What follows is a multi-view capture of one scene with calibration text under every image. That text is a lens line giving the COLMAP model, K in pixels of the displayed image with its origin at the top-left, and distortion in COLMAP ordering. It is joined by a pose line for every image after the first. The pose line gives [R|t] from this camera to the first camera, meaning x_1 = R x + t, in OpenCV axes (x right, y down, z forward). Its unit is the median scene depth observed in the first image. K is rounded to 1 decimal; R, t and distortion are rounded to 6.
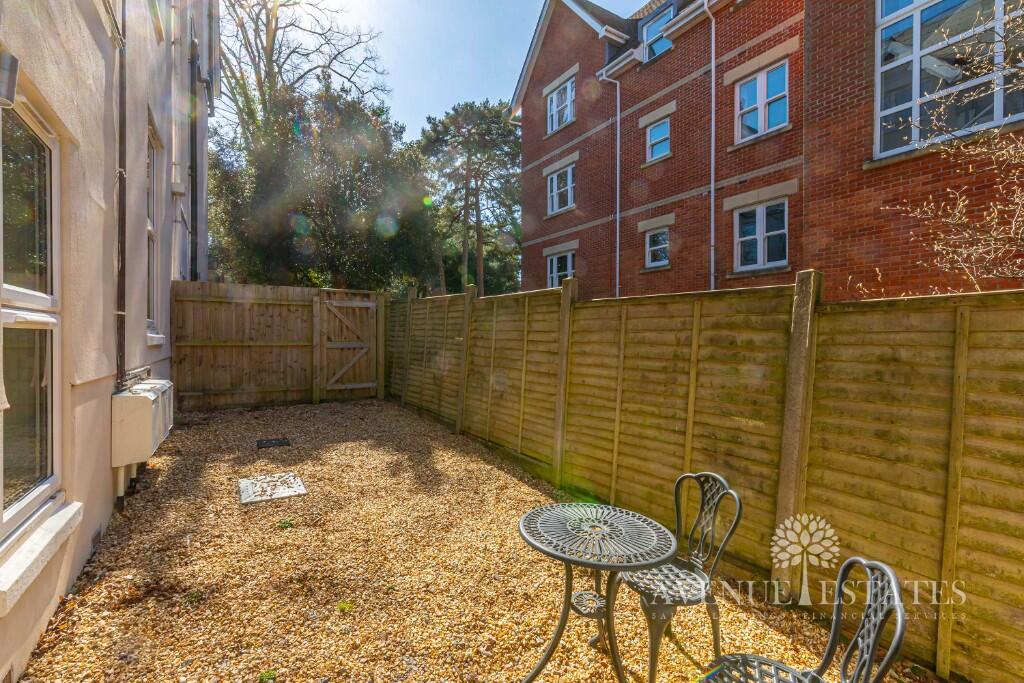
lens RADIAL K [[473.6, 0, 508.2], [0, 473.6, 339.5], [0, 0, 1]] dist [0.003873, 0.000129]
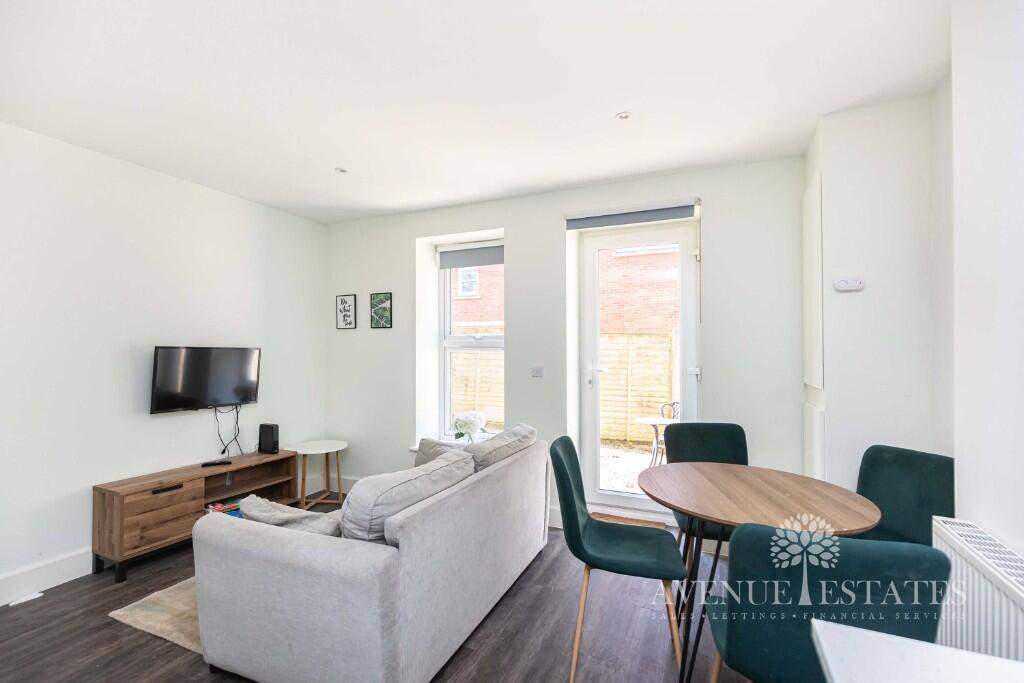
lens RADIAL K [[473.6, 0, 513.1], [0, 473.6, 346.2], [0, 0, 1]] dist [0.003873, 0.000129]
pose [[0.808721, 0.004112, 0.588178, -1.426394], [-0.000367, 0.999979, -0.006487, -0.022546], [-0.588193, 0.005031, 0.808705, -0.513589]]
